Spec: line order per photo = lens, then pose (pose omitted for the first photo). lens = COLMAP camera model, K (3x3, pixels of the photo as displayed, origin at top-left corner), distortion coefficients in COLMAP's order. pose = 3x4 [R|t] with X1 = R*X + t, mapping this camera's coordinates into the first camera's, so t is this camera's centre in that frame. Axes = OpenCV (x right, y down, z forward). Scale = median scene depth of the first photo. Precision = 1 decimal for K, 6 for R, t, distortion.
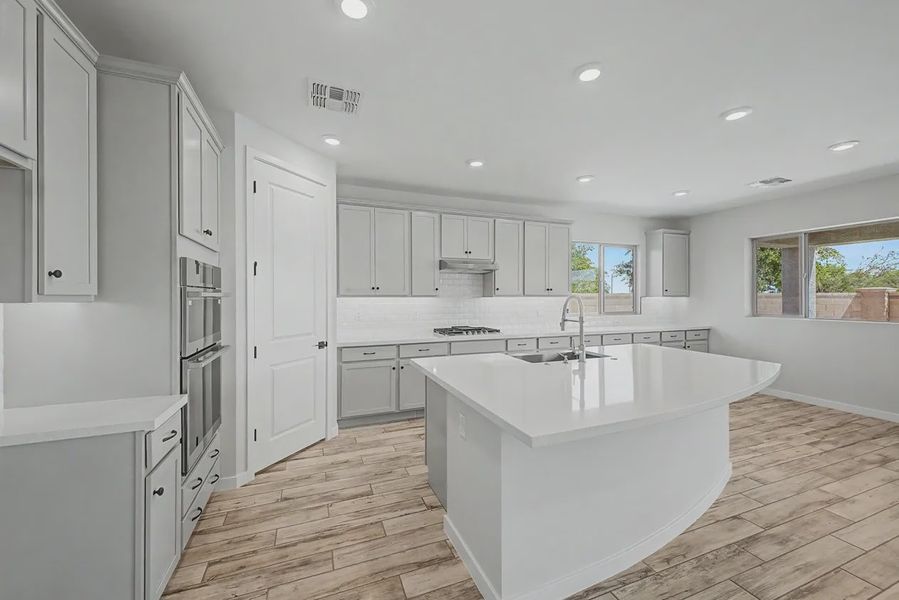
lens RADIAL K [[357.6, 0, 448.2], [0, 357.6, 295.9], [0, 0, 1]] dist [0.009862, -0.000793]
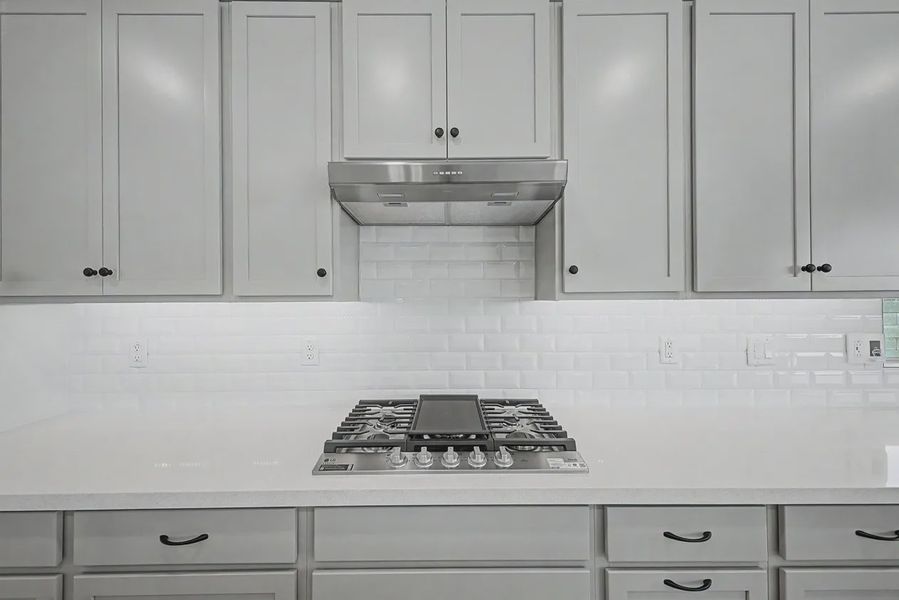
lens RADIAL K [[357.6, 0, 448.2], [0, 357.6, 295.9], [0, 0, 1]] dist [0.009862, -0.000793]
pose [[0.931090, -0.004607, -0.364761, 0.166049], [0.004683, 0.999989, -0.000675, 0.000079], [0.364760, -0.001079, 0.931101, 0.811514]]
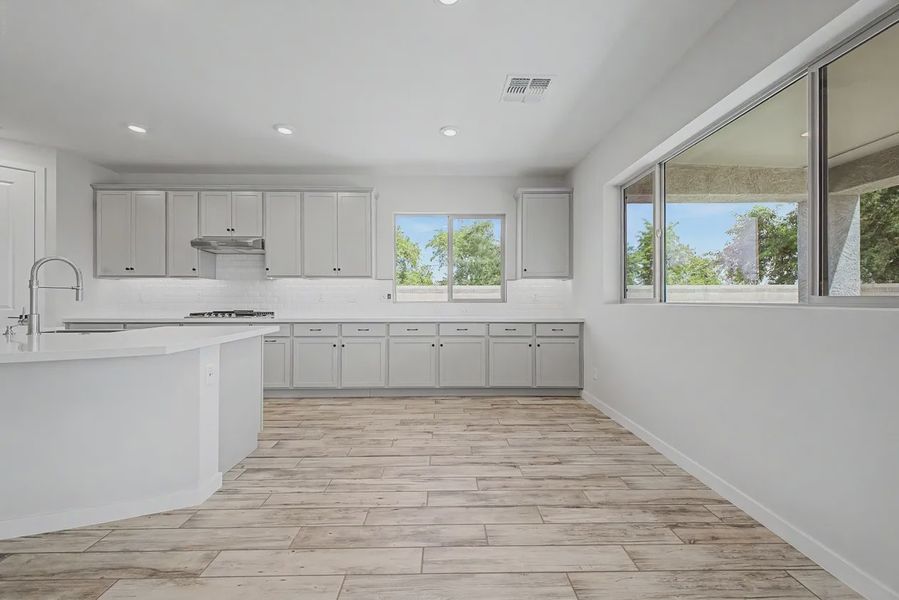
lens RADIAL K [[351.9, 0, 450.3], [0, 351.9, 299.0], [0, 0, 1]] dist [0.015688, -0.005579]
pose [[0.935828, 0.000314, -0.352458, 1.000558], [-0.001035, 0.999998, -0.001855, 0.065310], [0.352456, 0.002101, 0.935826, 0.358658]]
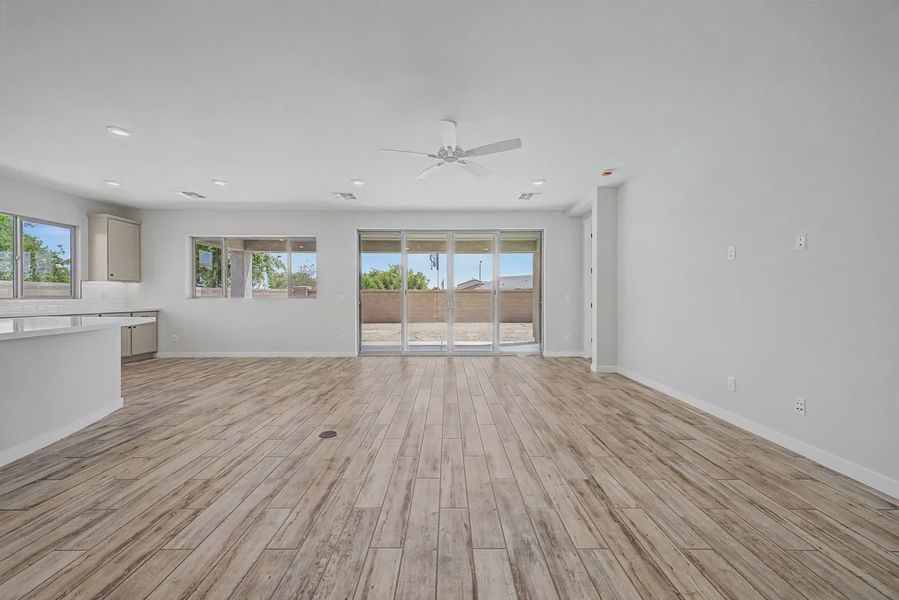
lens RADIAL K [[351.9, 0, 450.3], [0, 351.9, 299.0], [0, 0, 1]] dist [0.015688, -0.005579]
pose [[0.363699, -0.001781, 0.931515, 0.015108], [-0.004649, 0.999982, 0.003727, 0.063632], [-0.931505, -0.005686, 0.363684, -0.385567]]
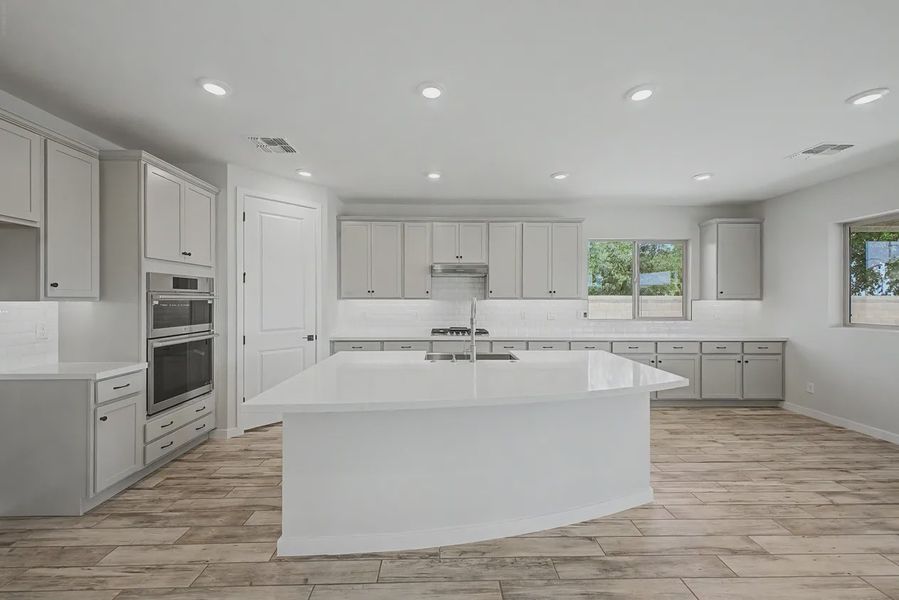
lens RADIAL K [[355.4, 0, 448.6], [0, 355.4, 298.9], [0, 0, 1]] dist [0.013248, -0.003098]
pose [[0.938385, 0.002670, -0.345581, 0.419732], [-0.002277, 0.999996, 0.001544, -0.000356], [0.345584, -0.000662, 0.938388, 0.008031]]
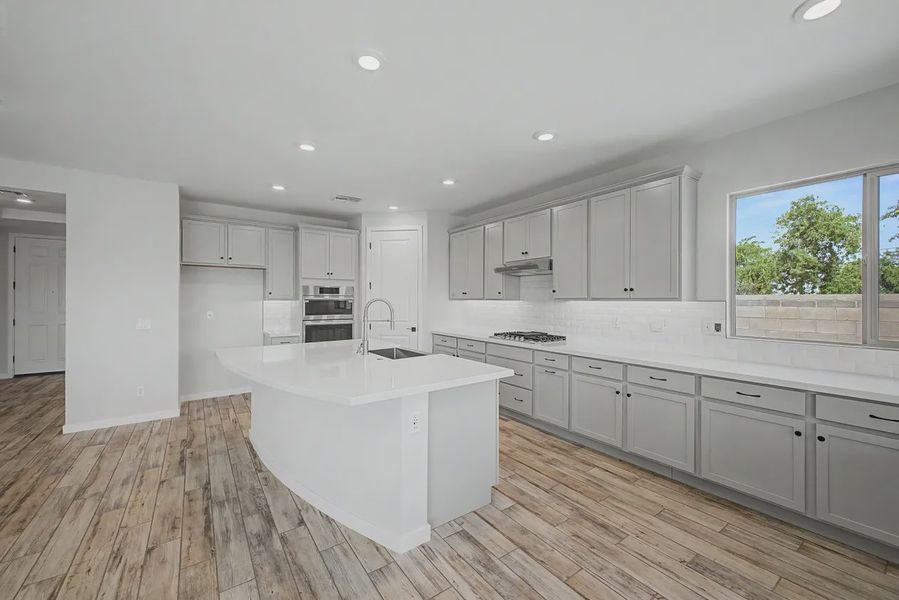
lens RADIAL K [[355.4, 0, 448.6], [0, 355.4, 298.9], [0, 0, 1]] dist [0.013248, -0.003098]
pose [[0.235522, 0.000288, -0.971869, 1.000921], [-0.000999, 0.999999, 0.000054, -0.000531], [0.971868, 0.000958, 0.235522, 0.628315]]
